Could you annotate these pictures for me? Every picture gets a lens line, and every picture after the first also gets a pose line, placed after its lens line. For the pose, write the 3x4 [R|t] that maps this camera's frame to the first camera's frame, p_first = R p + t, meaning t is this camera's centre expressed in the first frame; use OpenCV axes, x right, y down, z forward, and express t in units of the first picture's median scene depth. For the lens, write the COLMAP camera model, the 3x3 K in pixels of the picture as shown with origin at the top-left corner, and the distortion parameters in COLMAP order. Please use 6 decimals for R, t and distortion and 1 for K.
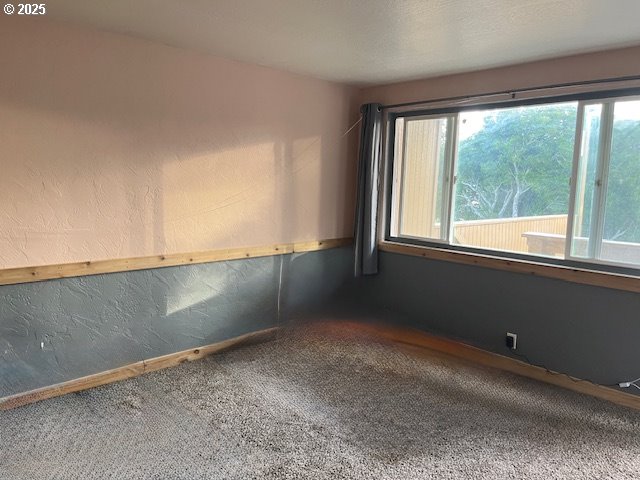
lens RADIAL K [[478.3, 0, 323.8], [0, 478.3, 239.6], [0, 0, 1]] dist [0.043427, -0.052302]
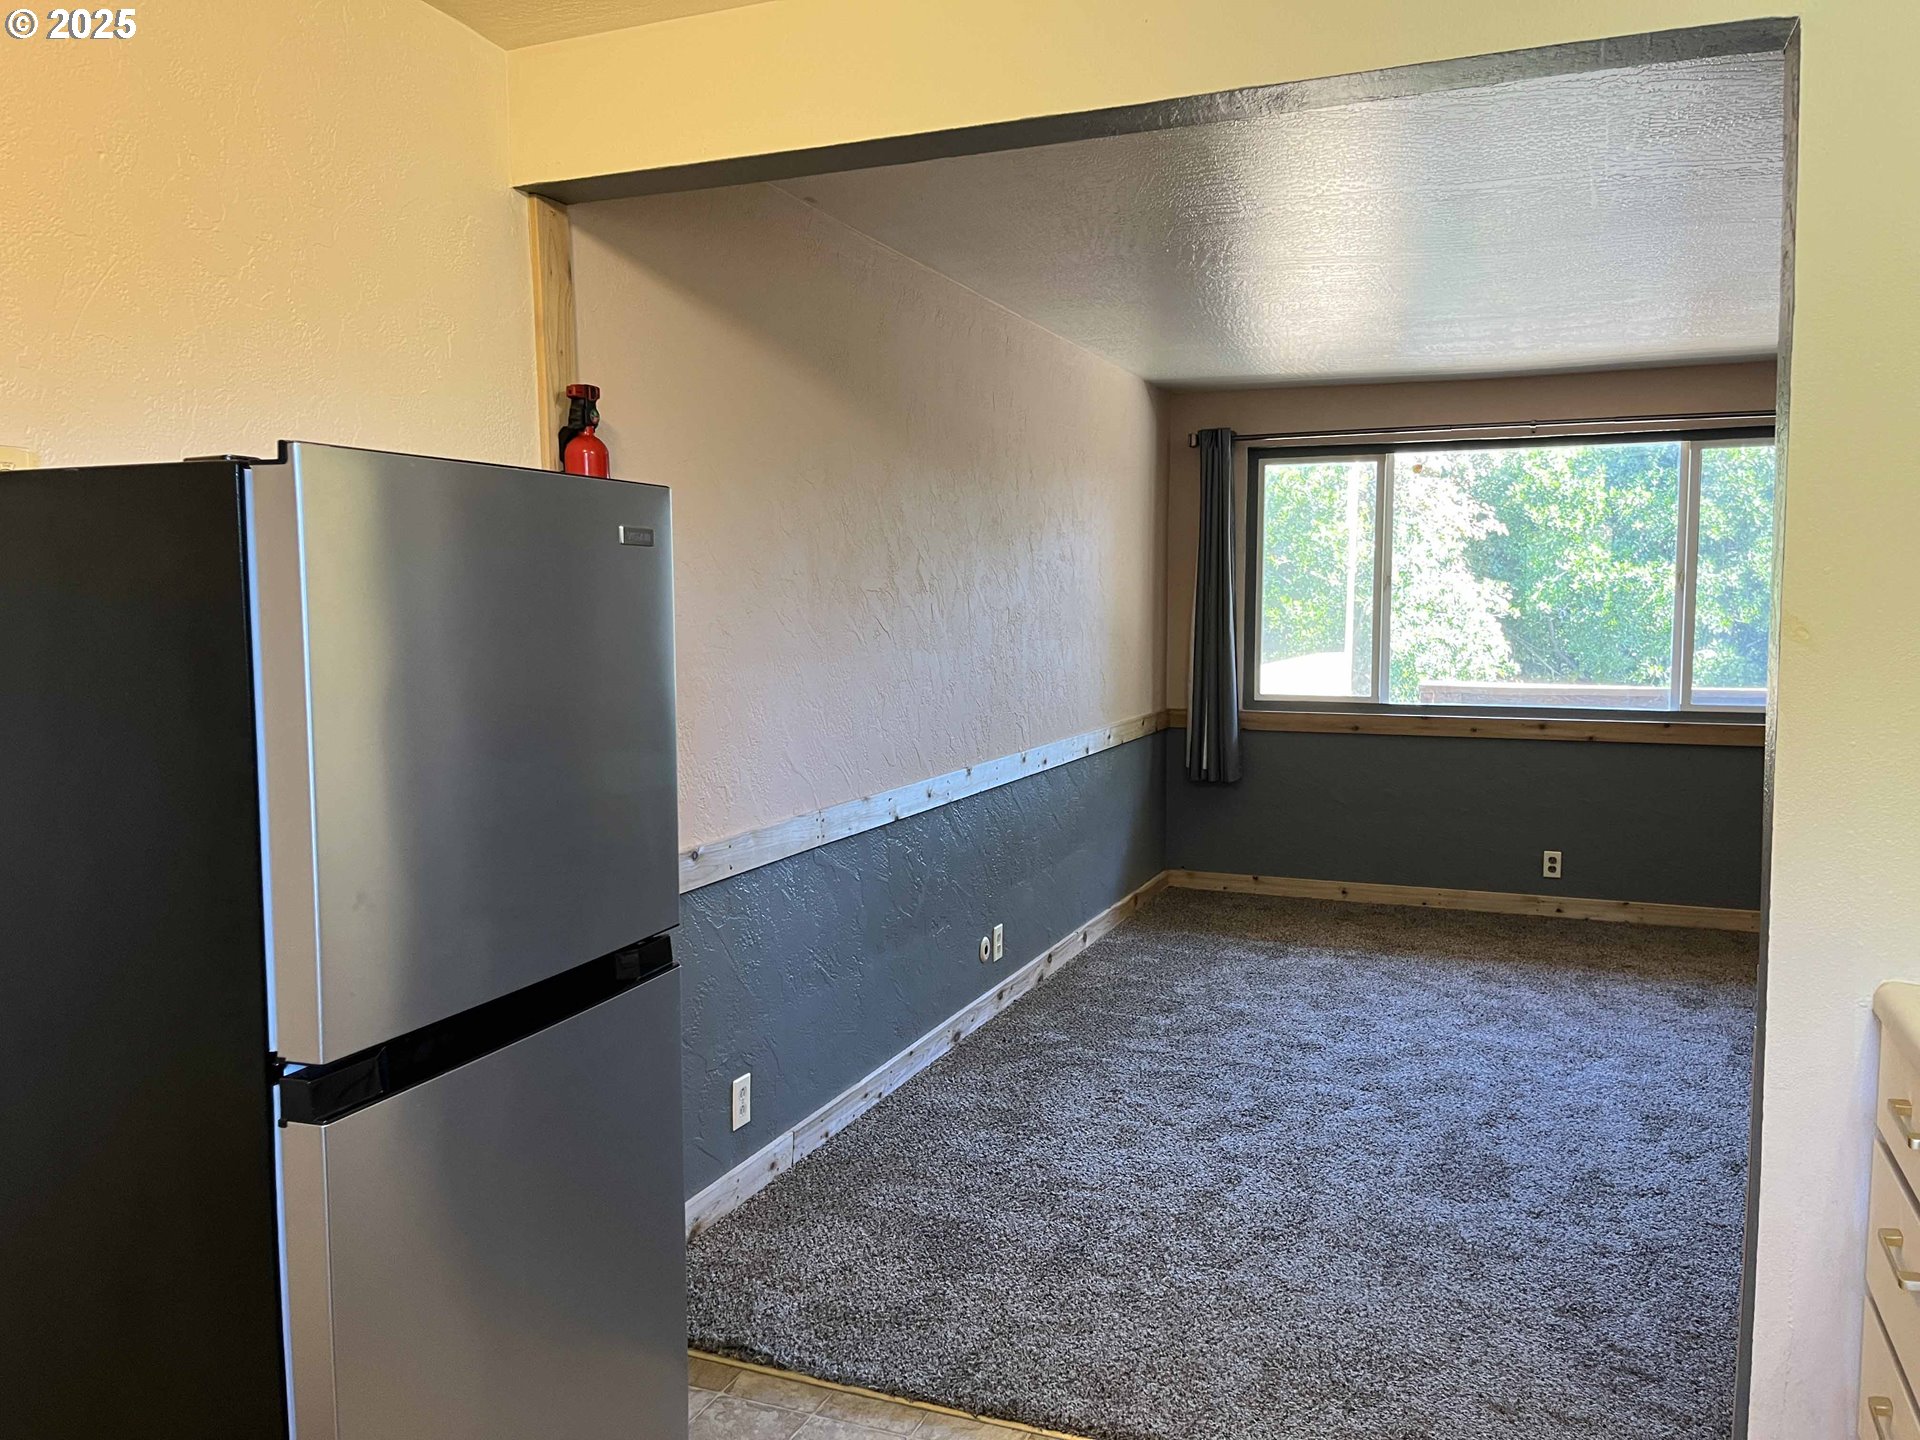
lens RADIAL K [[1435.0, 0, 971.4], [0, 1435.0, 718.7], [0, 0, 1]] dist [0.043427, -0.052302]
pose [[0.903173, -0.070794, 0.423398, -0.775899], [0.082321, 0.996565, -0.008975, 0.000966], [-0.421309, 0.042960, 0.905899, -0.203723]]
